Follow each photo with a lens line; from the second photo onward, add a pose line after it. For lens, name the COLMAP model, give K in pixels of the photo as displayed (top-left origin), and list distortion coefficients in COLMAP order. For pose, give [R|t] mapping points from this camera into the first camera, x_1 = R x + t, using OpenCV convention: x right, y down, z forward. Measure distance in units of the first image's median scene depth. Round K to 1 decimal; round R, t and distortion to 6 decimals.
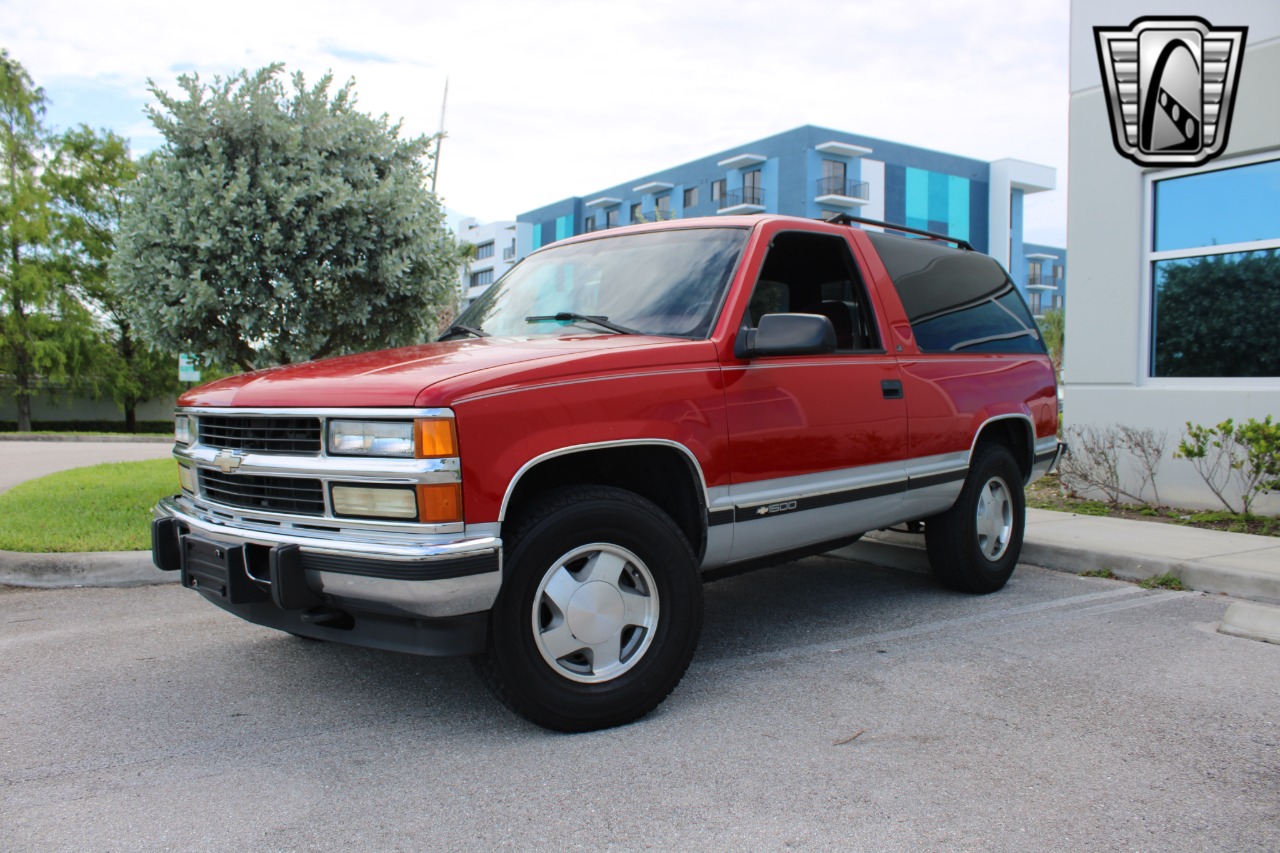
lens RADIAL K [[1058.4, 0, 623.6], [0, 1058.4, 428.6], [0, 0, 1]] dist [-0.169721, 0.150995]
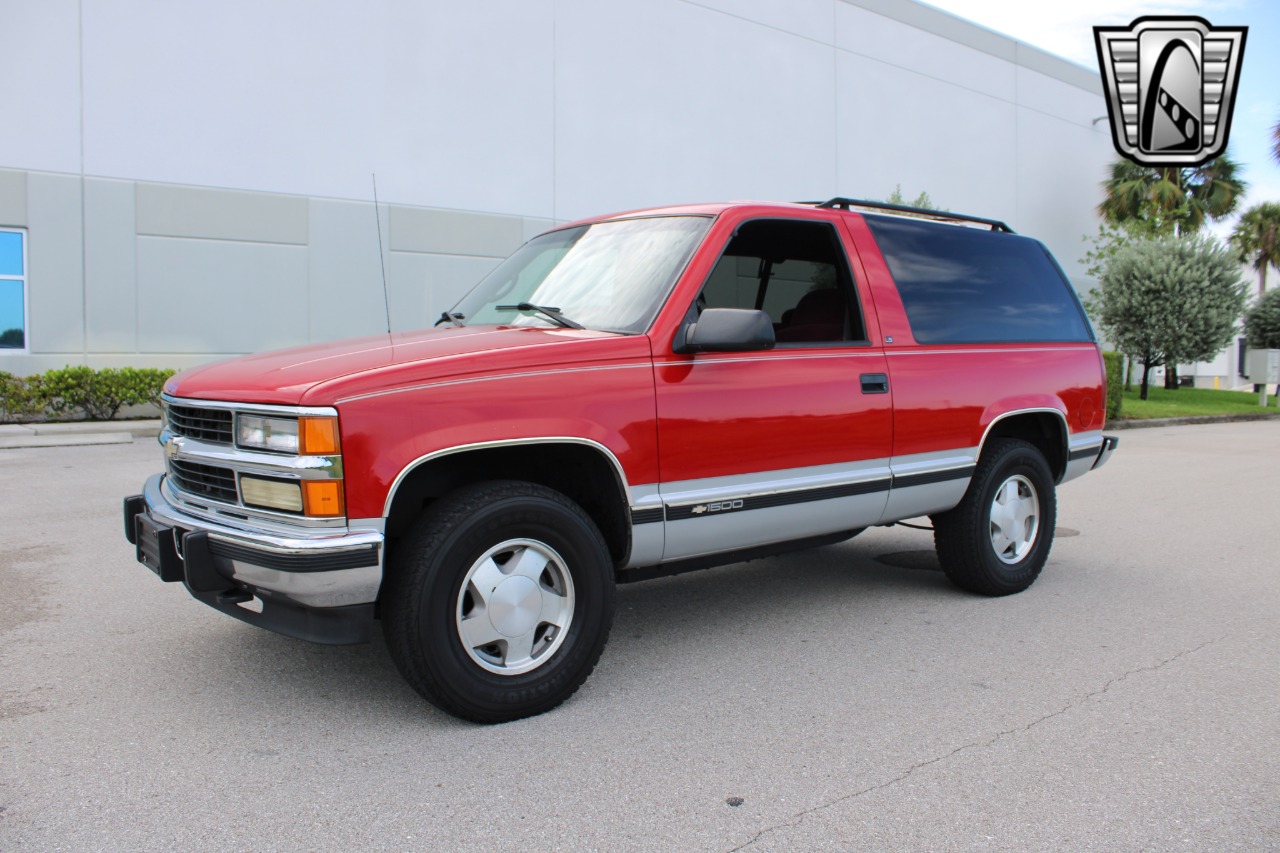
lens RADIAL K [[1054.2, 0, 627.3], [0, 1054.2, 423.5], [0, 0, 1]] dist [-0.165202, 0.146294]
pose [[0.987857, 0.025902, -0.153190, 0.147328], [-0.020935, 0.999204, 0.033946, -0.023357], [0.153947, -0.030327, 0.987614, 0.018355]]
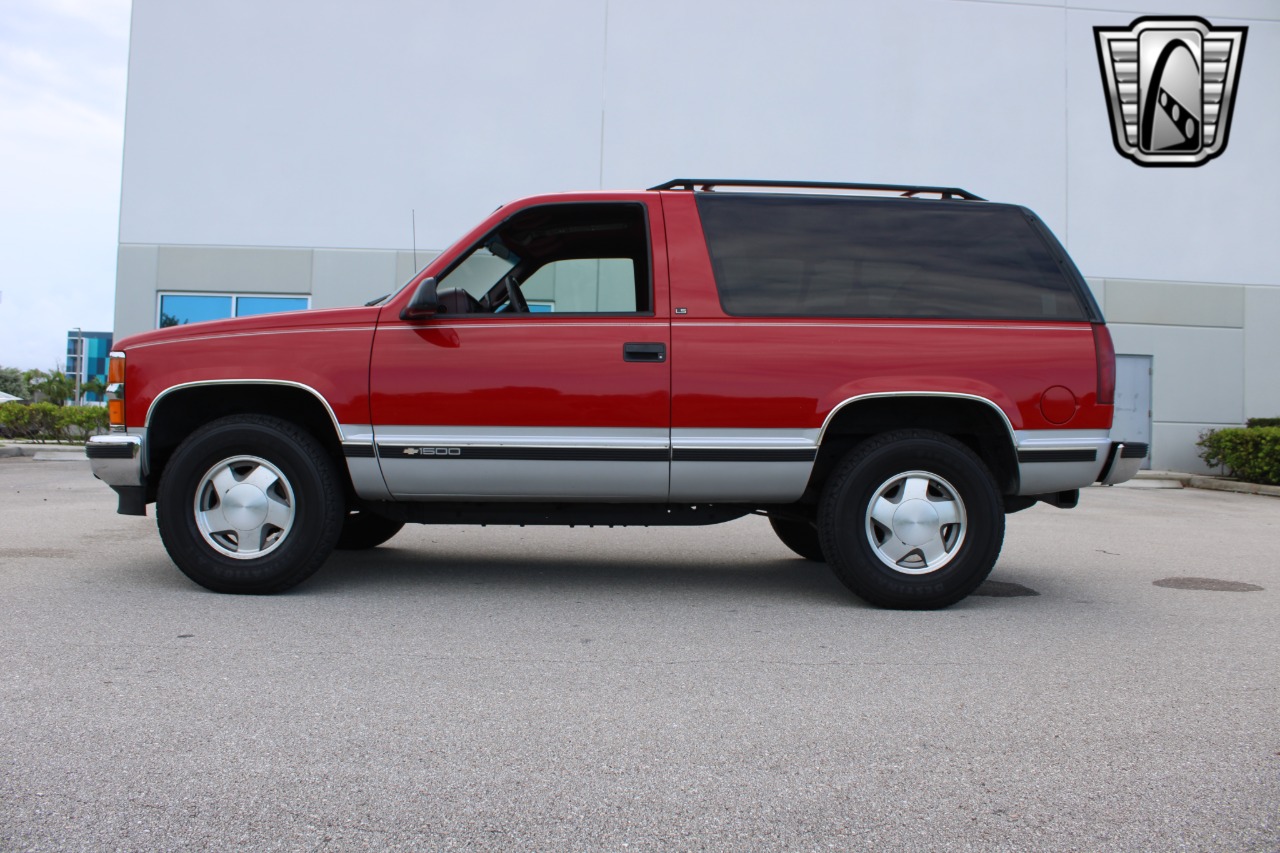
lens RADIAL K [[1055.4, 0, 623.7], [0, 1055.4, 423.9], [0, 0, 1]] dist [-0.166865, 0.150888]
pose [[0.694731, 0.024875, -0.718839, 0.766641], [-0.058156, 0.998072, -0.021669, 0.040850], [0.716914, 0.056859, 0.694839, 0.257254]]
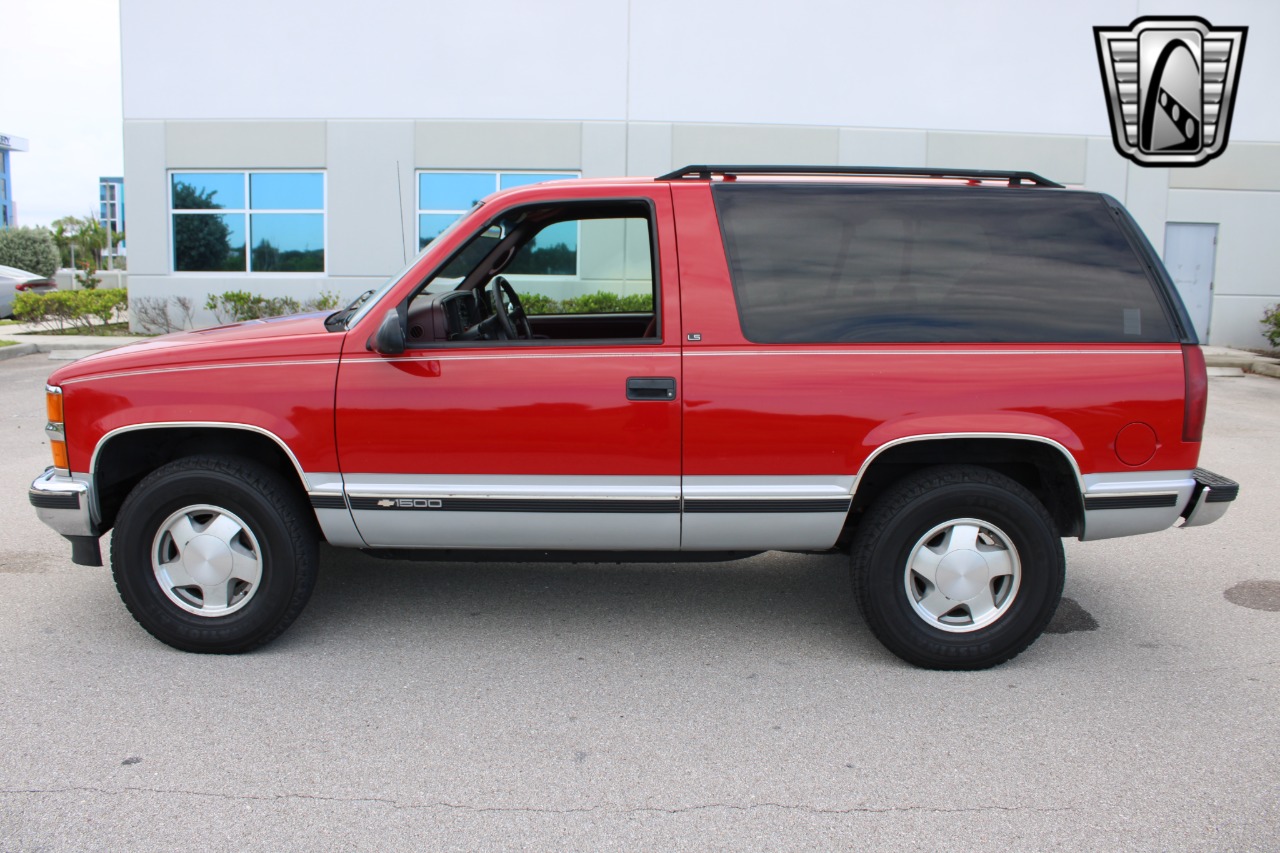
lens RADIAL K [[1055.4, 0, 623.7], [0, 1055.4, 423.9], [0, 0, 1]] dist [-0.166865, 0.150888]
pose [[0.668252, 0.134310, -0.731710, 0.693647], [-0.046699, 0.989201, 0.138926, -0.101178], [0.742468, -0.058668, 0.667308, 0.349411]]
